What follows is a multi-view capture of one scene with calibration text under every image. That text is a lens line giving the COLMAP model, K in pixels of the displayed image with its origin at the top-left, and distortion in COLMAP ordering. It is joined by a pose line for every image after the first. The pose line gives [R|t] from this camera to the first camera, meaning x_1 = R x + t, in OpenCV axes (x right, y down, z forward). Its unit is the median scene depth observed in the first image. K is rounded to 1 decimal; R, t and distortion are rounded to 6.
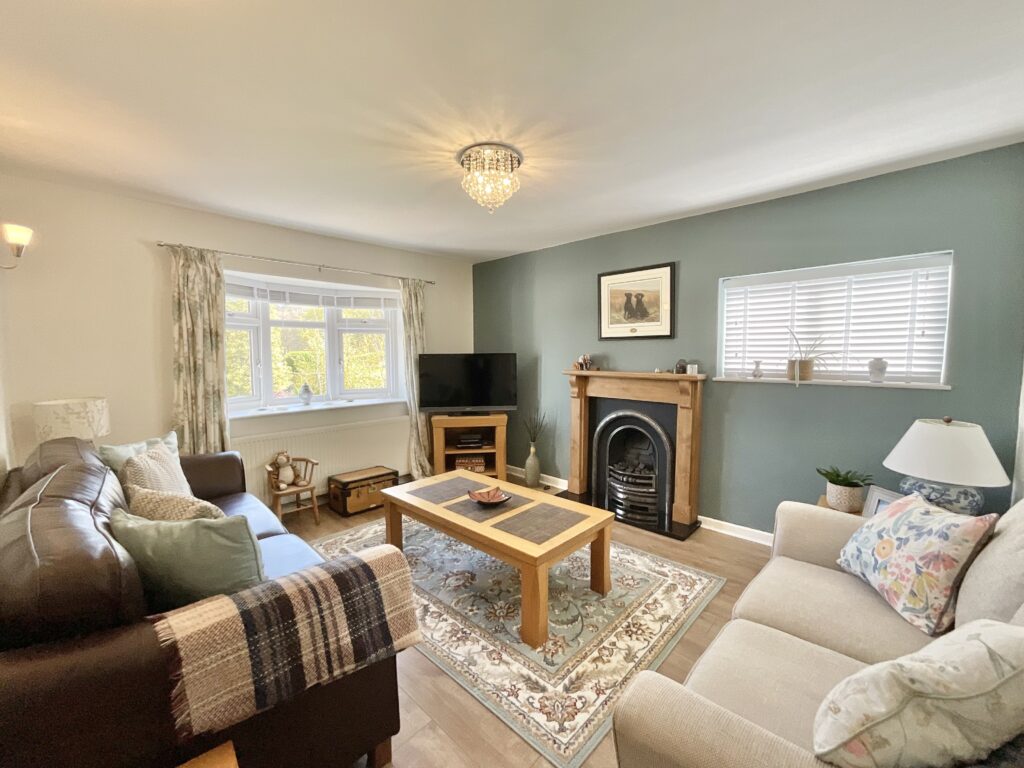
lens RADIAL K [[412.9, 0, 512.0], [0, 412.9, 384.0], [0, 0, 1]] dist [0.001969, 0.000442]
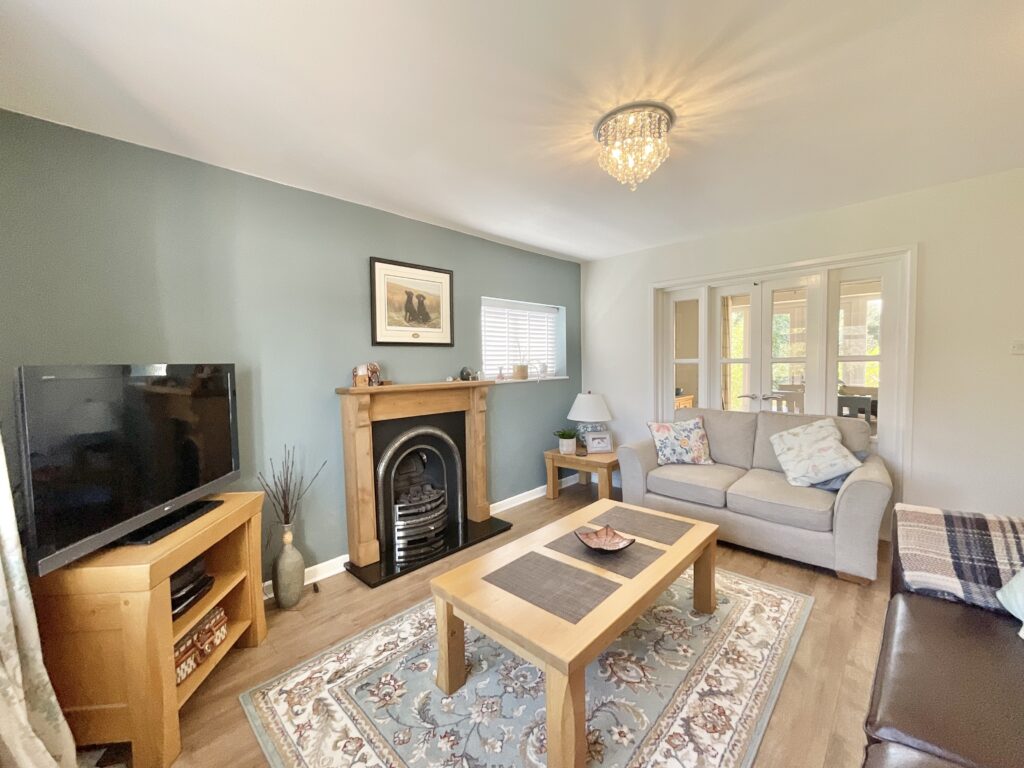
lens RADIAL K [[412.9, 0, 512.0], [0, 412.9, 384.0], [0, 0, 1]] dist [0.001969, 0.000442]
pose [[0.014491, -0.048767, 0.998705, -0.612475], [0.094658, 0.994391, 0.047183, -0.053745], [-0.995404, 0.093852, 0.019025, 0.843039]]
